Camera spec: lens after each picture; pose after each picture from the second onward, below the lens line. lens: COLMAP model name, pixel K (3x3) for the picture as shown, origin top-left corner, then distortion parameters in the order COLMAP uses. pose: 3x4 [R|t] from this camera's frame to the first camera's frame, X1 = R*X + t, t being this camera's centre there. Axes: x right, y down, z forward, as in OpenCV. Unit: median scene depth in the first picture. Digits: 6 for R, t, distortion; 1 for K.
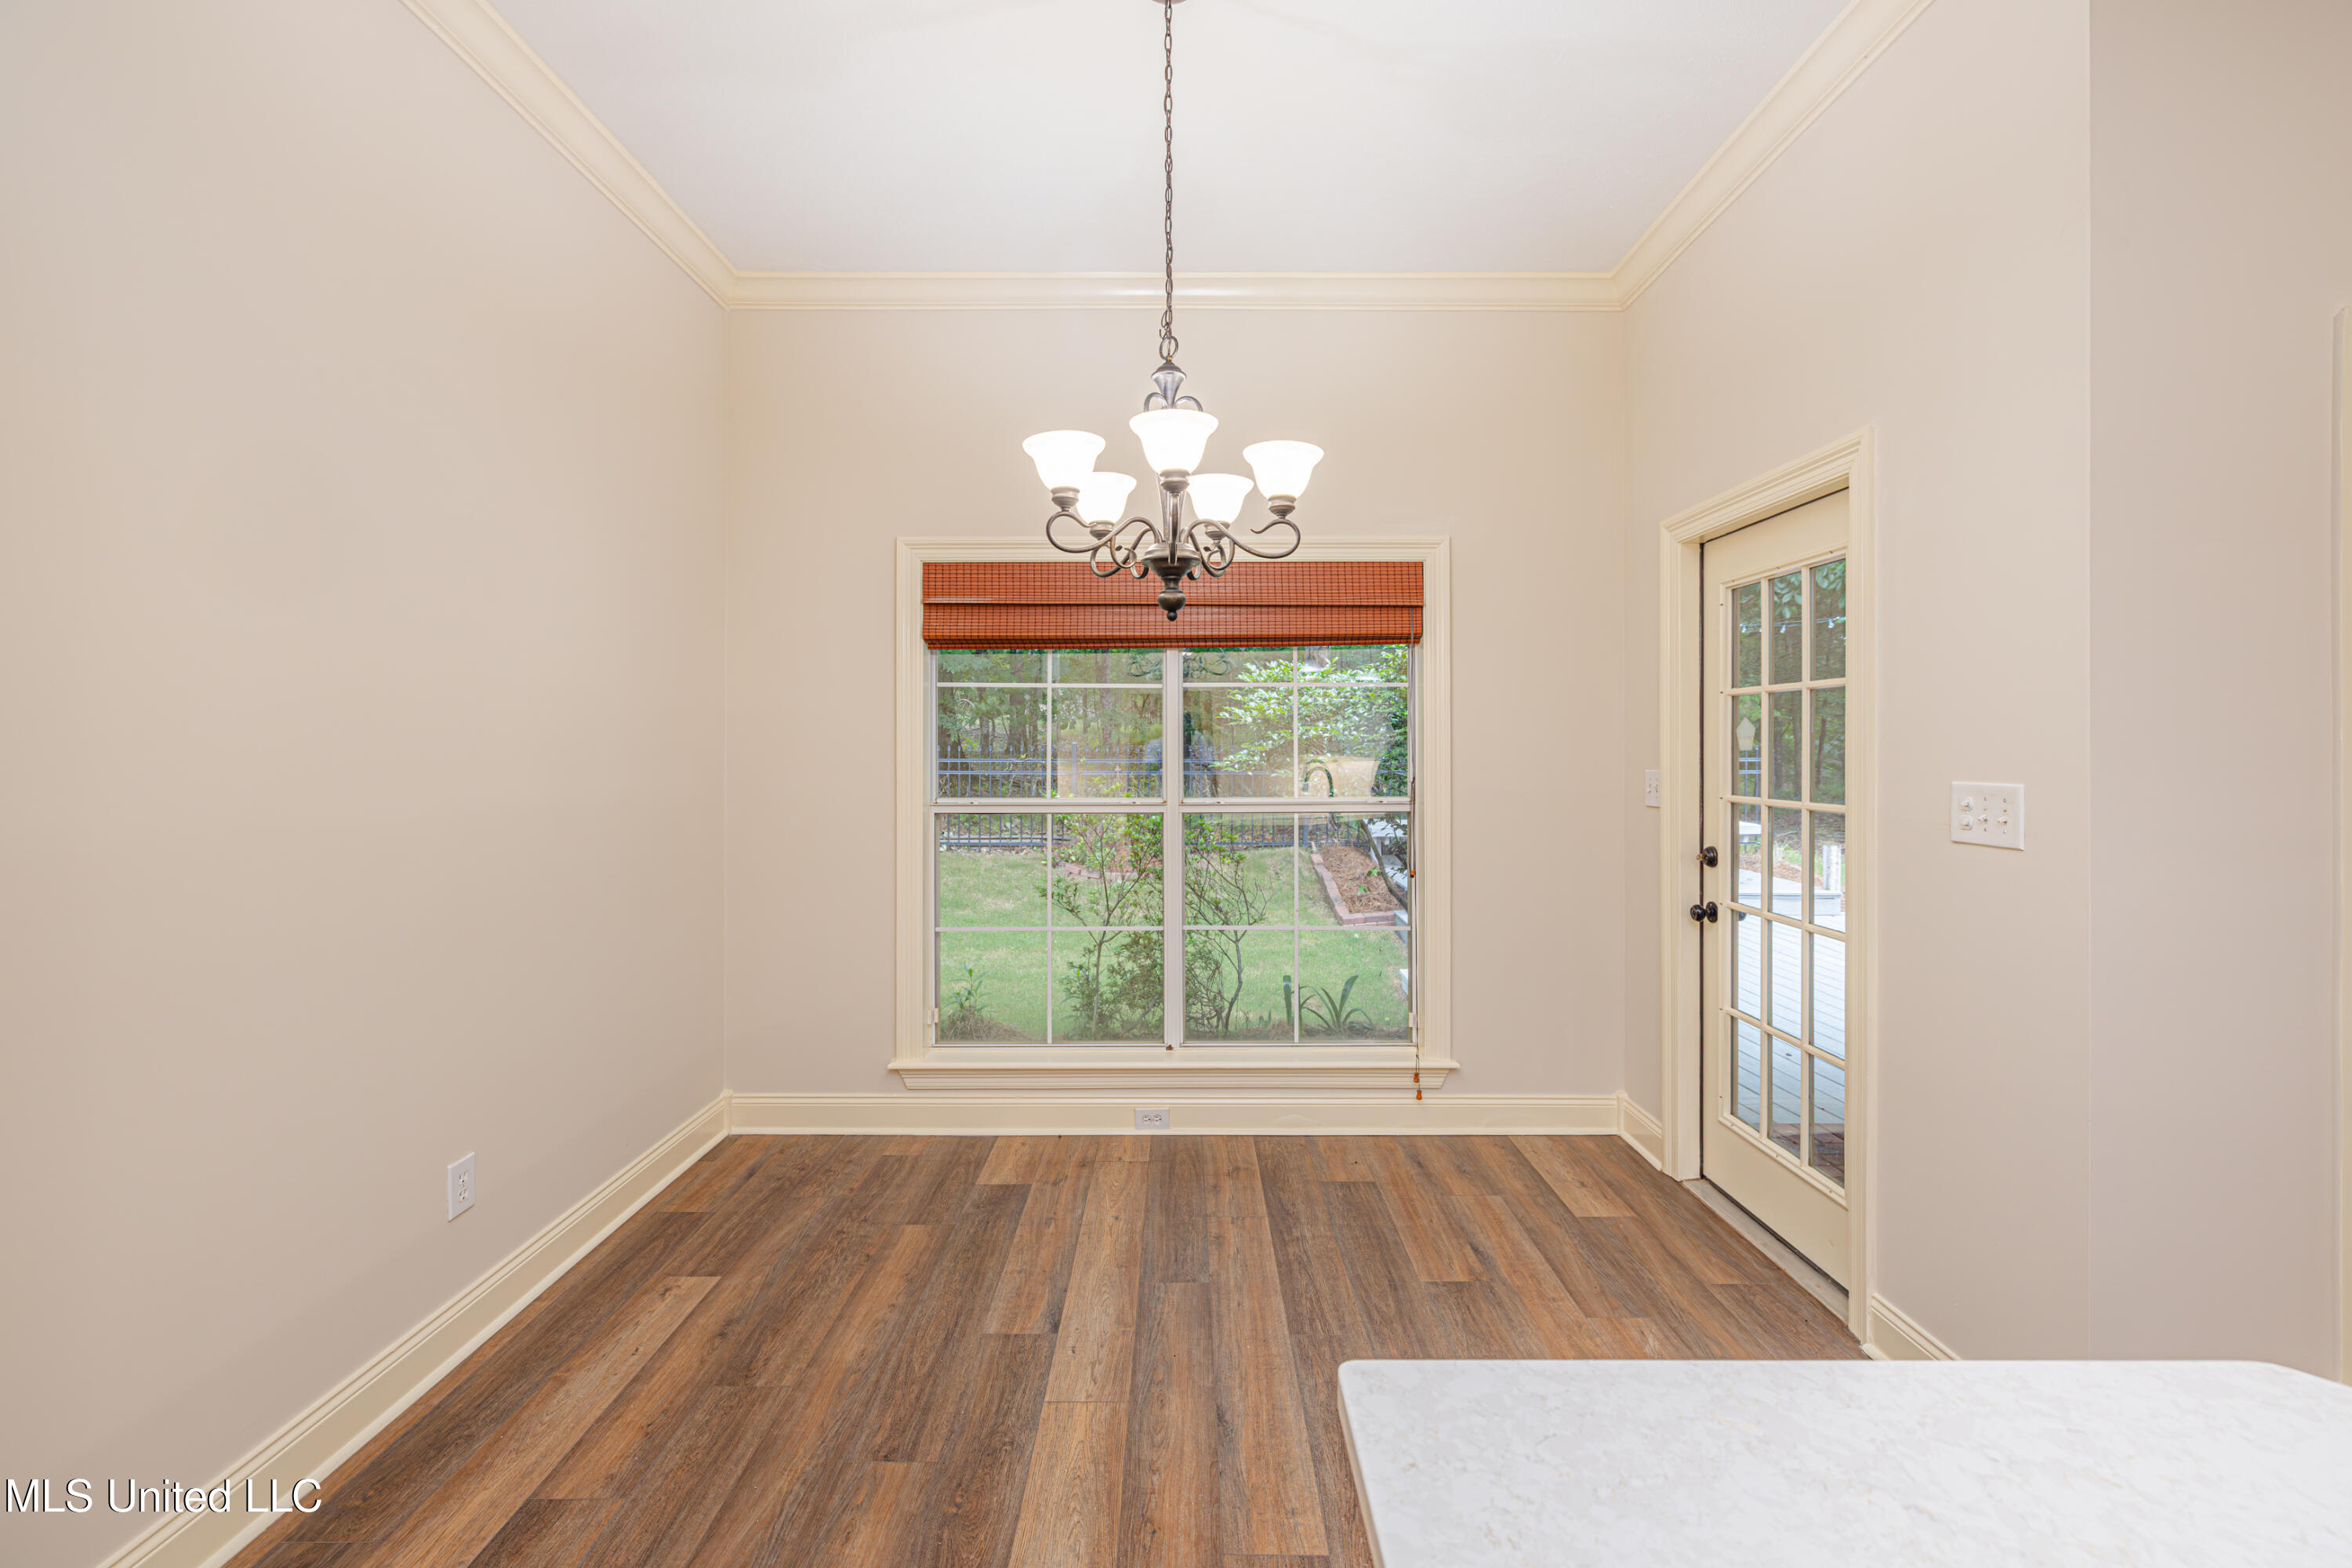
lens RADIAL K [[993.3, 0, 1166.2], [0, 993.3, 747.2], [0, 0, 1]] dist [0.000892, 0.000467]
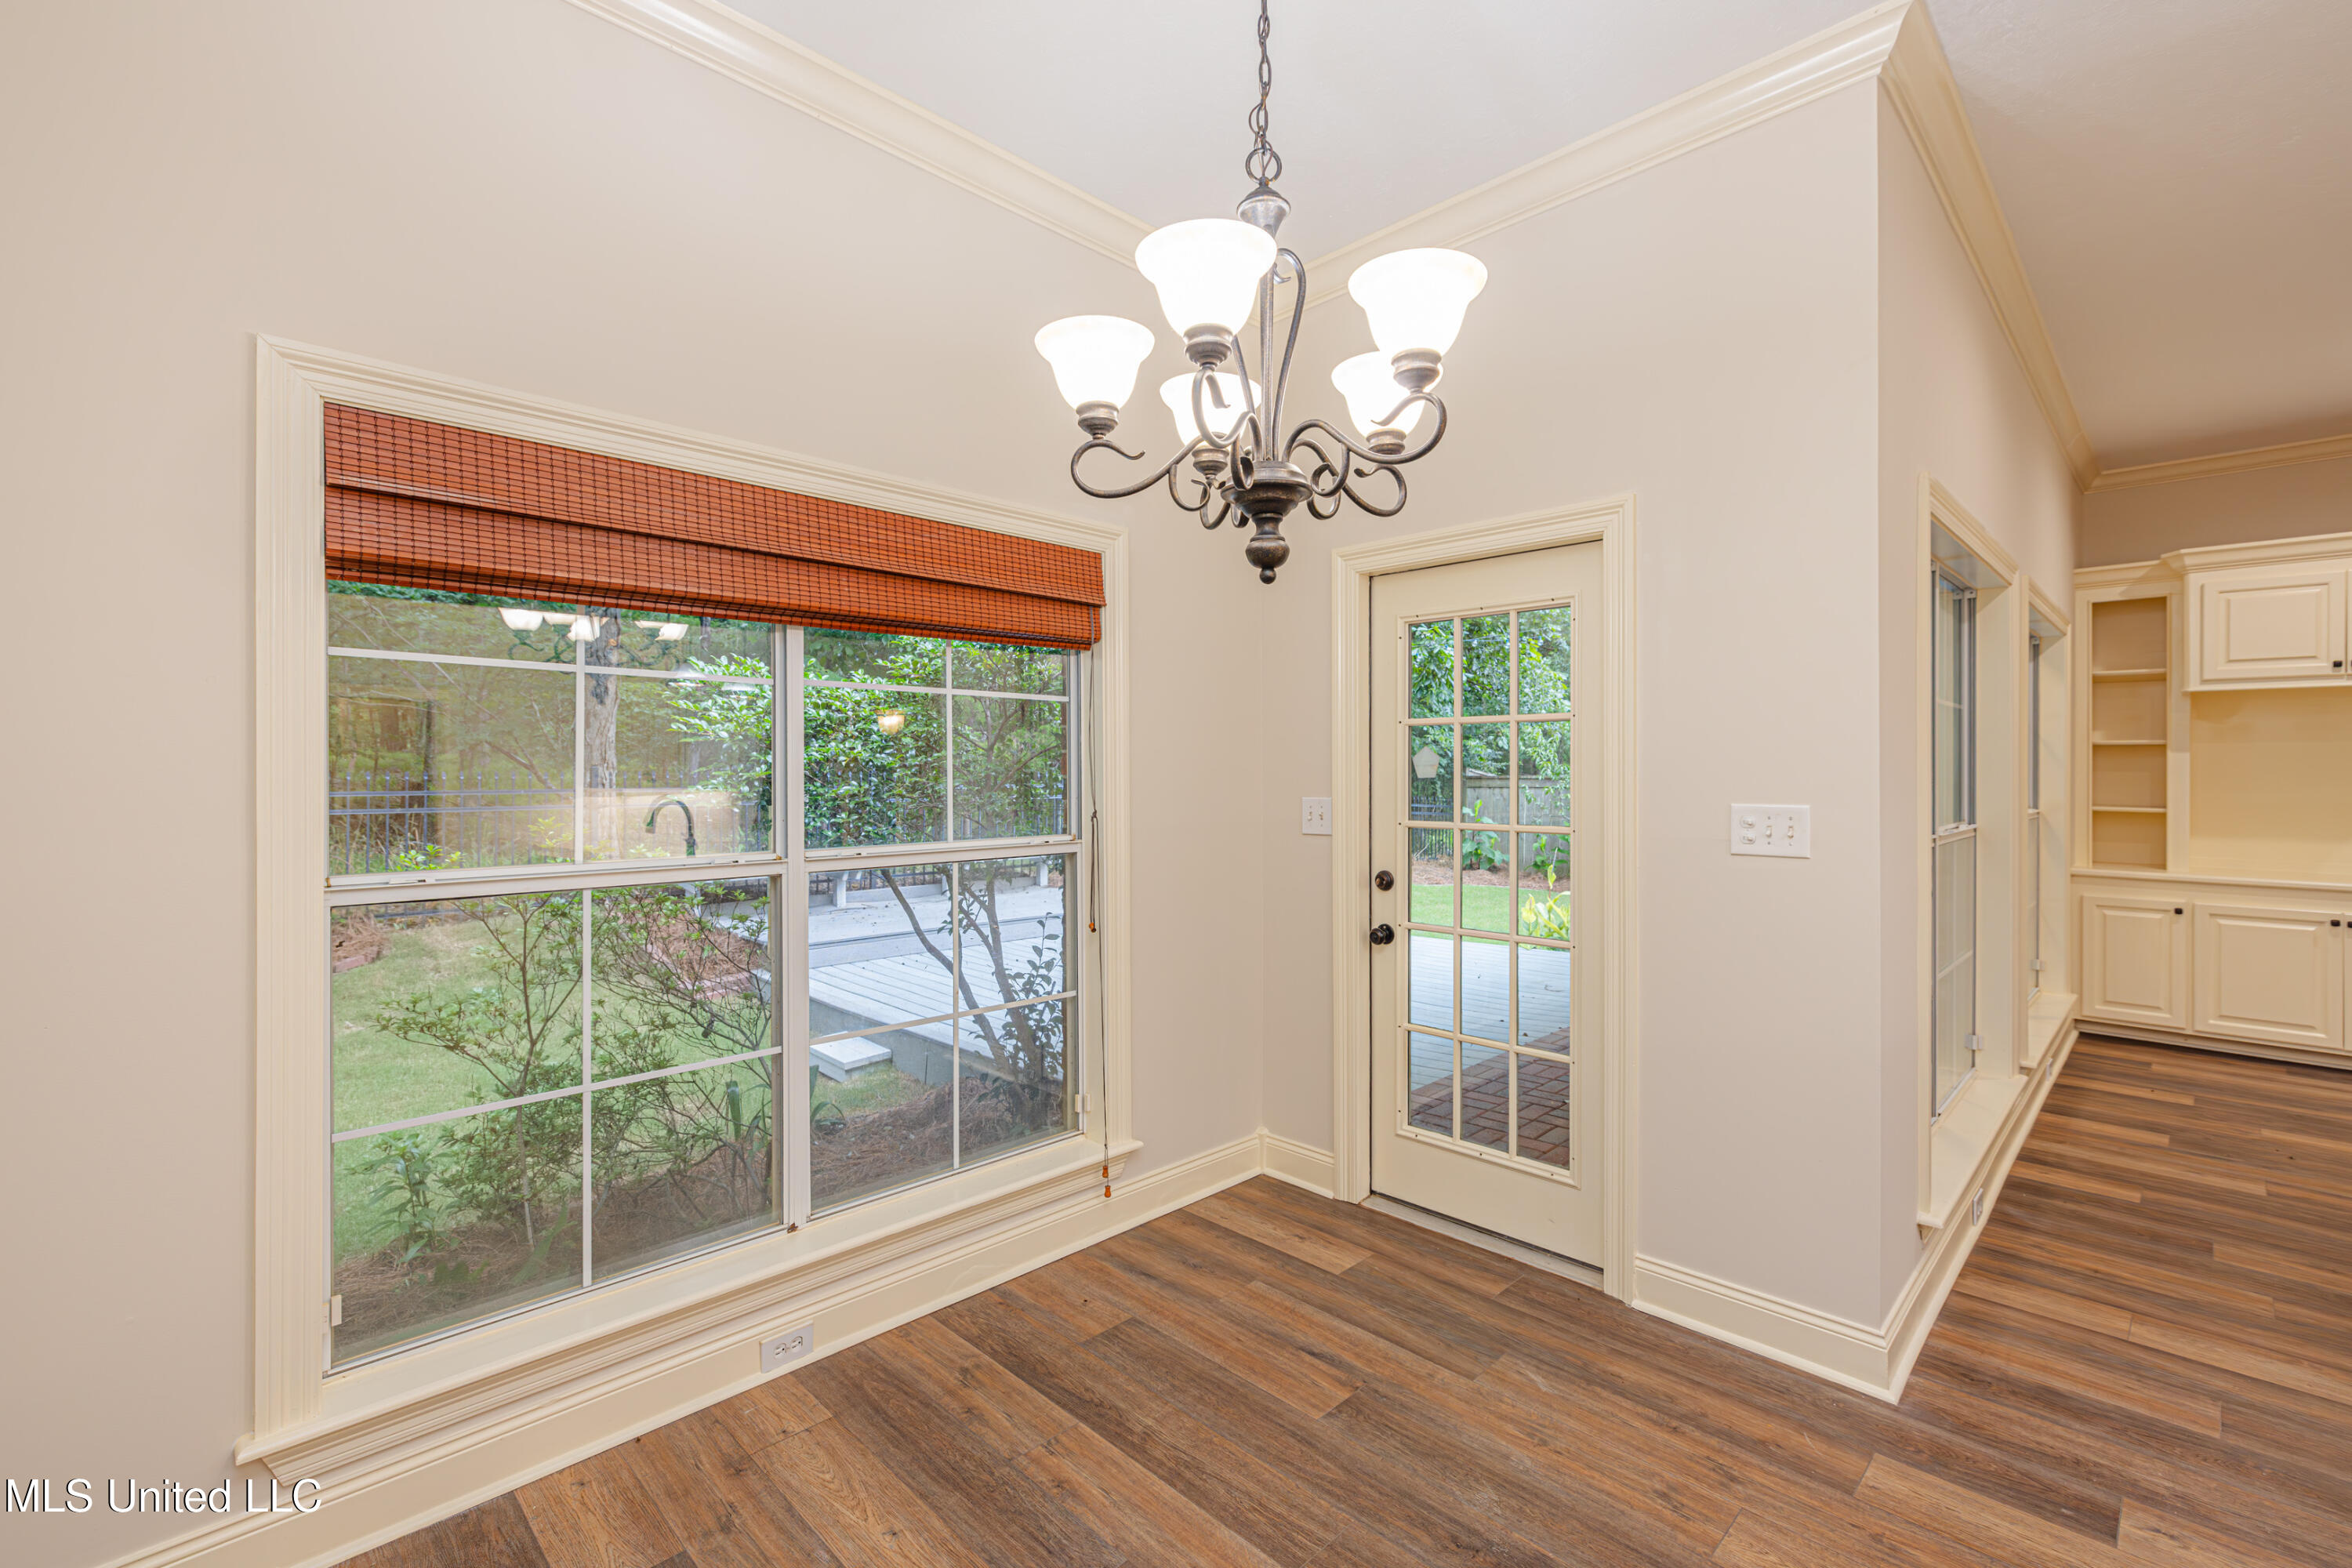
lens RADIAL K [[1035.6, 0, 1186.6], [0, 1035.6, 770.6], [0, 0, 1]] dist [-0.003288, 0.005875]
pose [[0.702357, 0.000918, 0.711825, -0.355493], [-0.000231, 0.999999, -0.001062, -0.002141], [-0.711825, 0.000581, 0.702356, 0.384780]]
